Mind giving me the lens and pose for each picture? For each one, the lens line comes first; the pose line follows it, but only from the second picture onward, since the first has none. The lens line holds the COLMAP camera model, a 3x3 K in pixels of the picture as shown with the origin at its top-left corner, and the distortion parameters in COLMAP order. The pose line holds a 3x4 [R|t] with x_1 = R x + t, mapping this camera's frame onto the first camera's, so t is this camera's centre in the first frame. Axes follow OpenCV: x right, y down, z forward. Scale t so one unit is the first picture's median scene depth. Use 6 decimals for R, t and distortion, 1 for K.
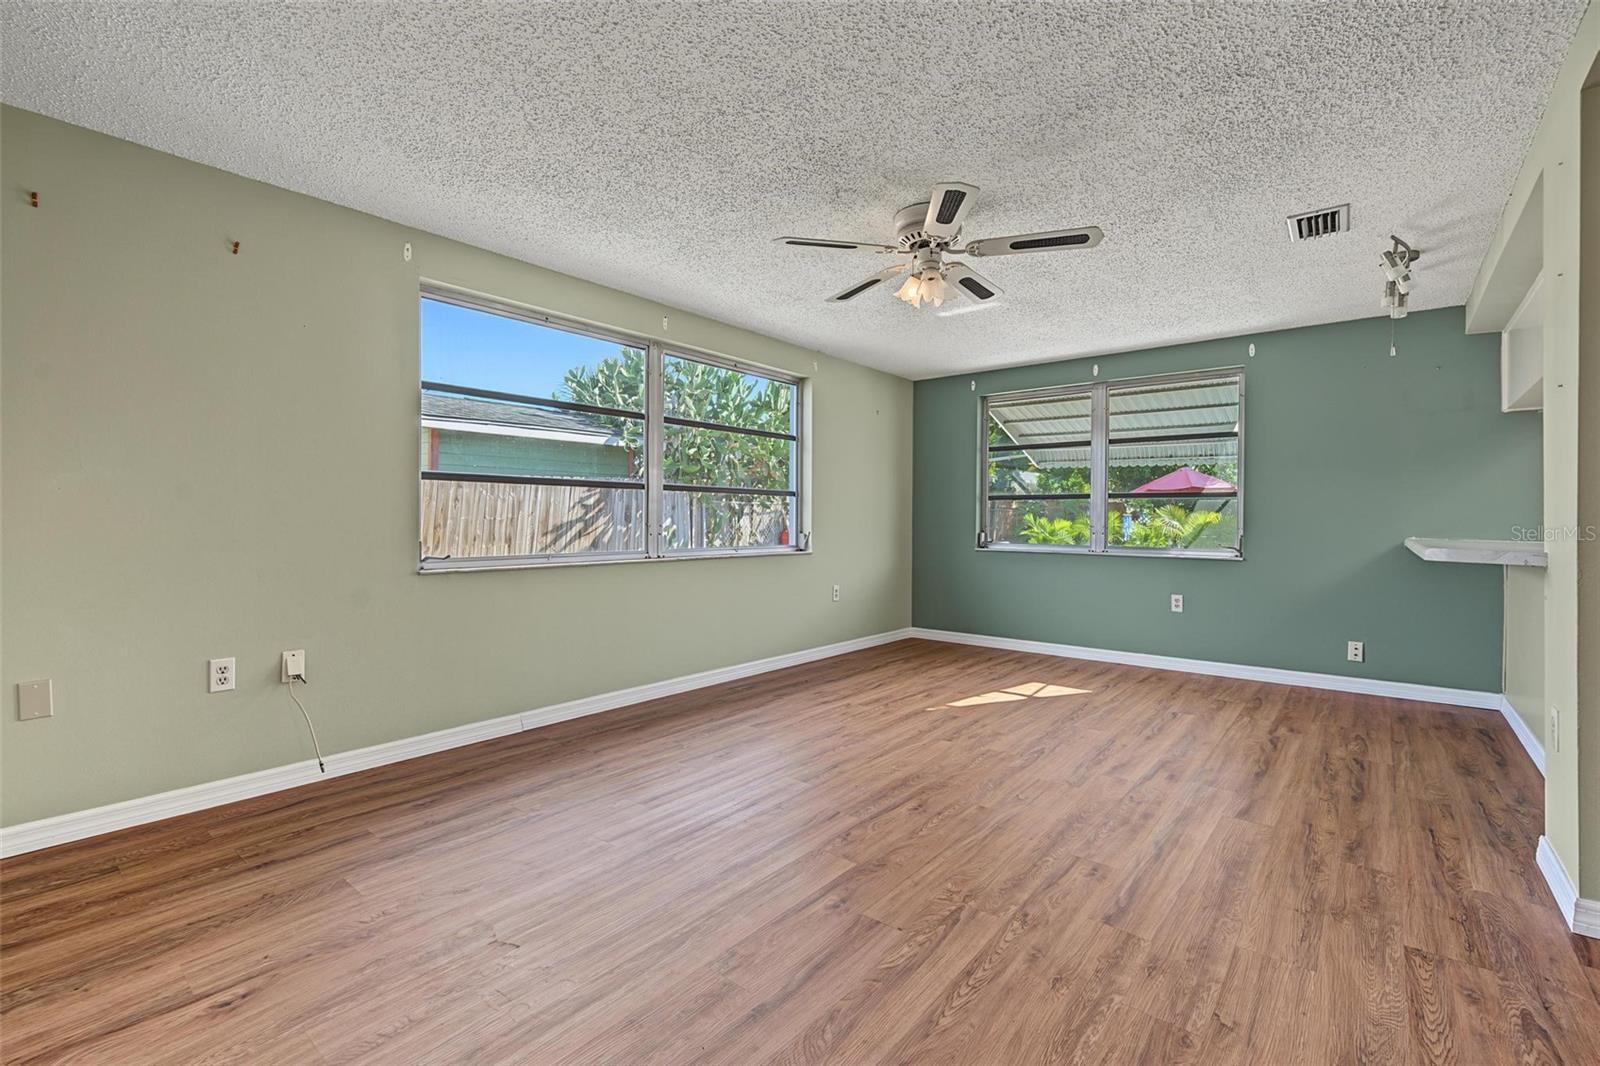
lens RADIAL K [[693.7, 0, 796.9], [0, 693.7, 522.4], [0, 0, 1]] dist [0.000865, -0.000159]
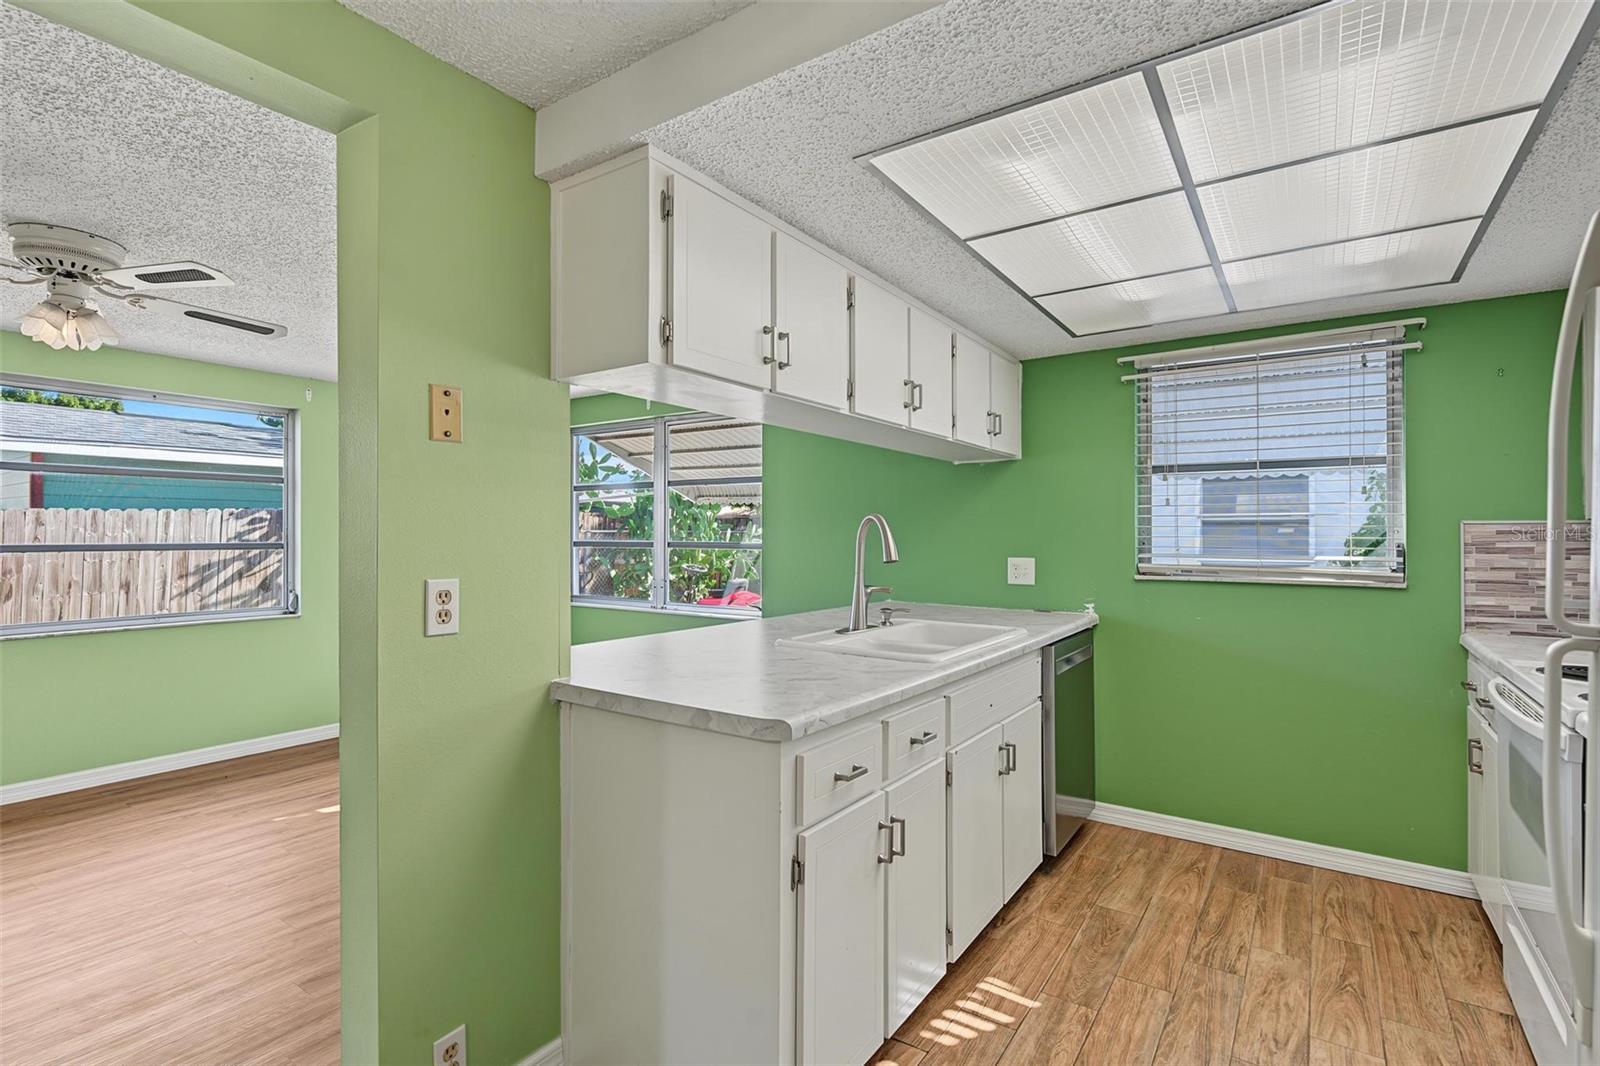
lens RADIAL K [[760.0, 0, 793.9], [0, 760.0, 529.8], [0, 0, 1]] dist [0.000578, -0.000186]
pose [[0.995419, -0.004954, 0.095483, 0.743899], [0.005958, 0.999930, -0.010228, -0.067156], [-0.095425, 0.010750, 0.995379, 0.026204]]
